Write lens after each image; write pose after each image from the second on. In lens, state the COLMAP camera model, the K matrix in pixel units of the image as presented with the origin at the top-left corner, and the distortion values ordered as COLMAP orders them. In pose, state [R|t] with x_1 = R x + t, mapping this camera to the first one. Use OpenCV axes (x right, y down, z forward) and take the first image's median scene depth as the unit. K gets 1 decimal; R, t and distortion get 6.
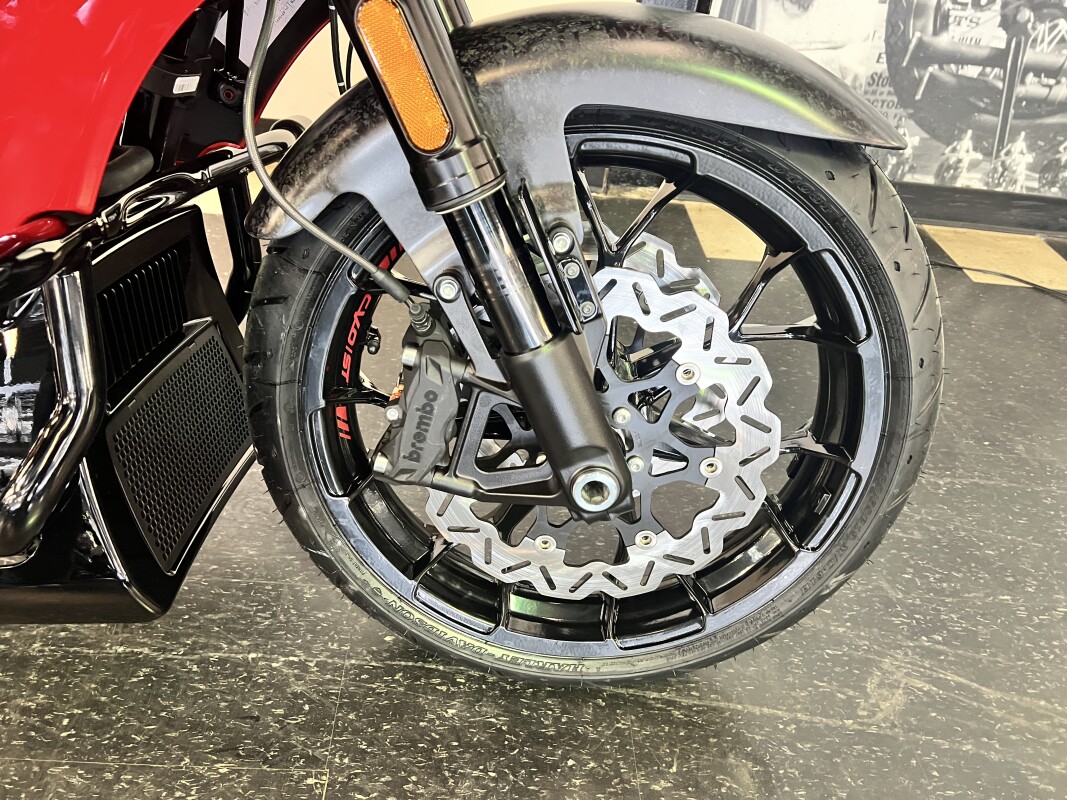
lens RADIAL K [[804.4, 0, 533.4], [0, 804.4, 399.7], [0, 0, 1]] dist [0.028360, -0.034075]
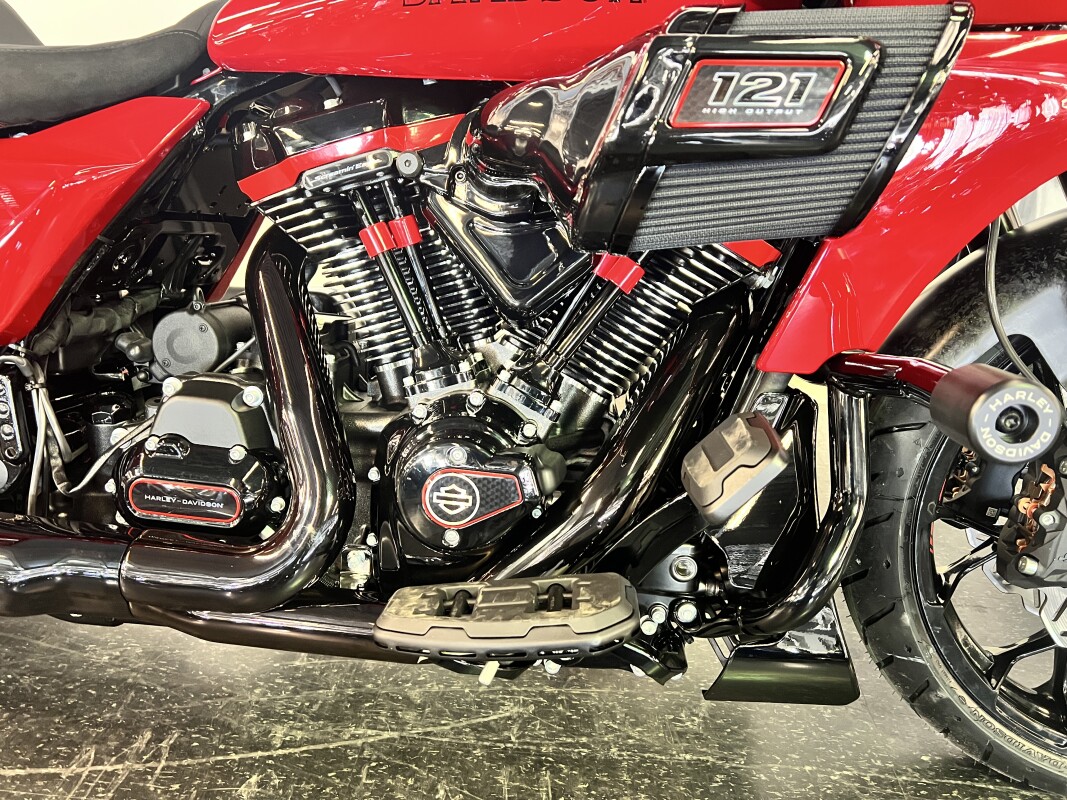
lens RADIAL K [[804.4, 0, 533.4], [0, 804.4, 400.1], [0, 0, 1]] dist [0.028360, -0.034075]
pose [[0.993937, -0.020239, -0.108074, -0.589421], [-0.005021, 0.973533, -0.228493, 0.090183], [0.109838, 0.227650, 0.967528, -0.186779]]
